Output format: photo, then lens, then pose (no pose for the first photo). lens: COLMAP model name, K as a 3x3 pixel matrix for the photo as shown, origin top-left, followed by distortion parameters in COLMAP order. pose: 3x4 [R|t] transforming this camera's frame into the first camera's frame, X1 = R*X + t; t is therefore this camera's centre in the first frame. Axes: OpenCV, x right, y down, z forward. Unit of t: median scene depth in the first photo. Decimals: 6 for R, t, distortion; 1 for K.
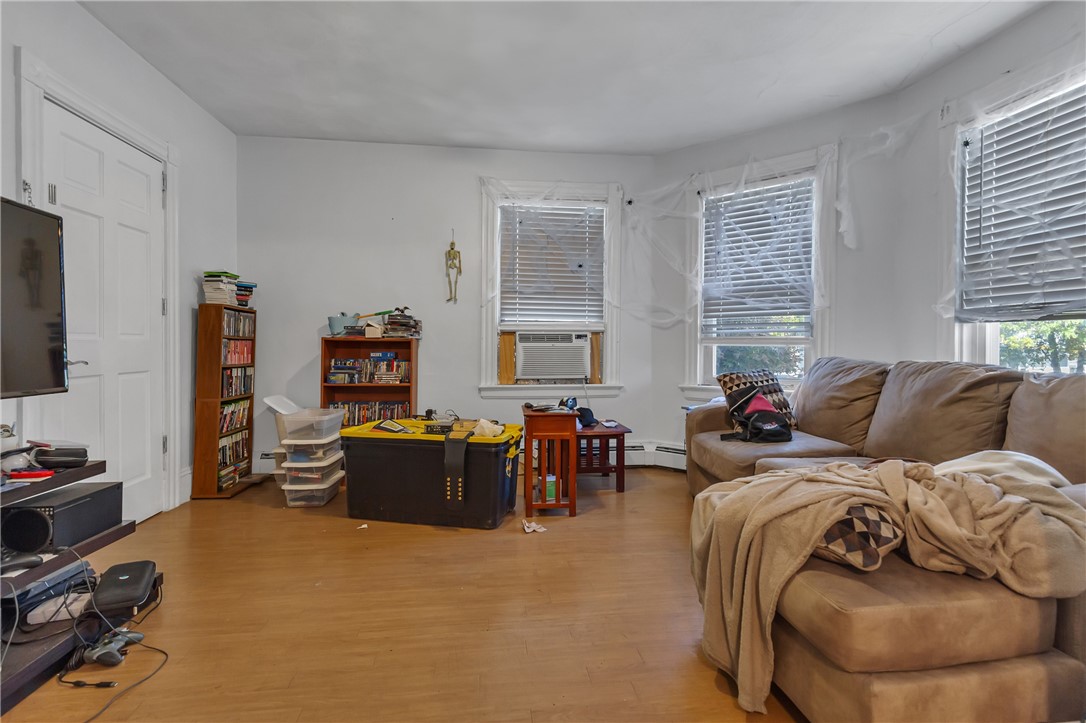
lens RADIAL K [[508.5, 0, 542.8], [0, 508.5, 346.2], [0, 0, 1]] dist [0.005051, -0.000554]
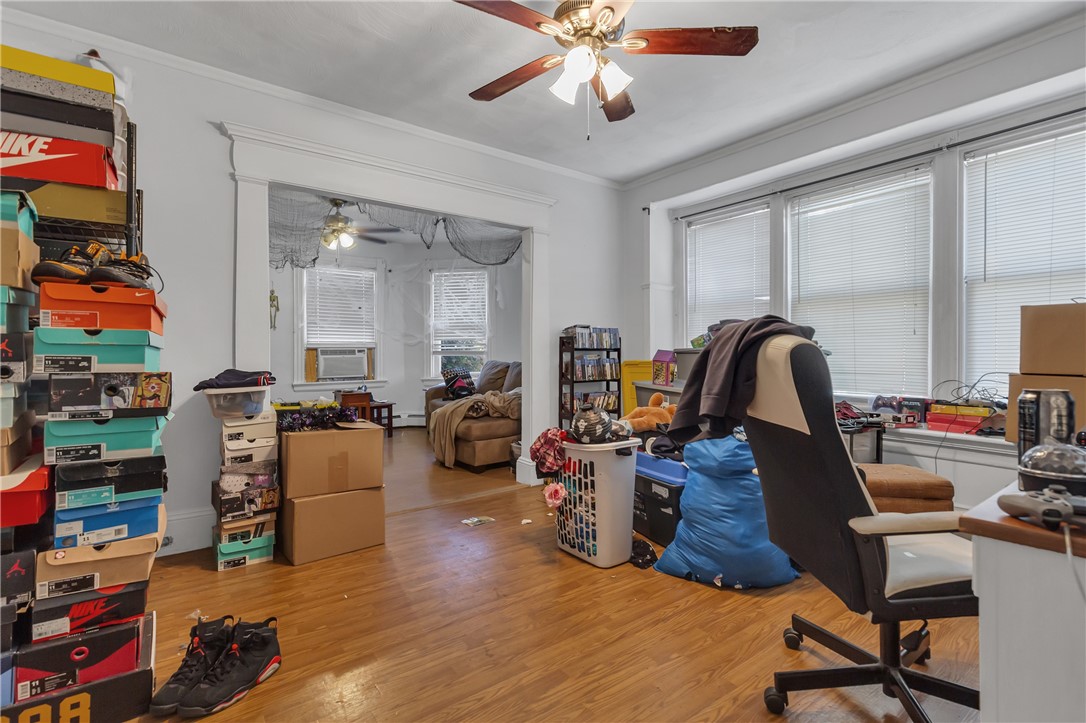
lens RADIAL K [[508.5, 0, 545.0], [0, 508.5, 356.4], [0, 0, 1]] dist [0.005051, -0.000554]
pose [[0.867998, -0.014614, 0.496352, -0.259627], [0.012171, 0.999893, 0.008157, -0.009532], [-0.496418, -0.001039, 0.868083, -0.832570]]
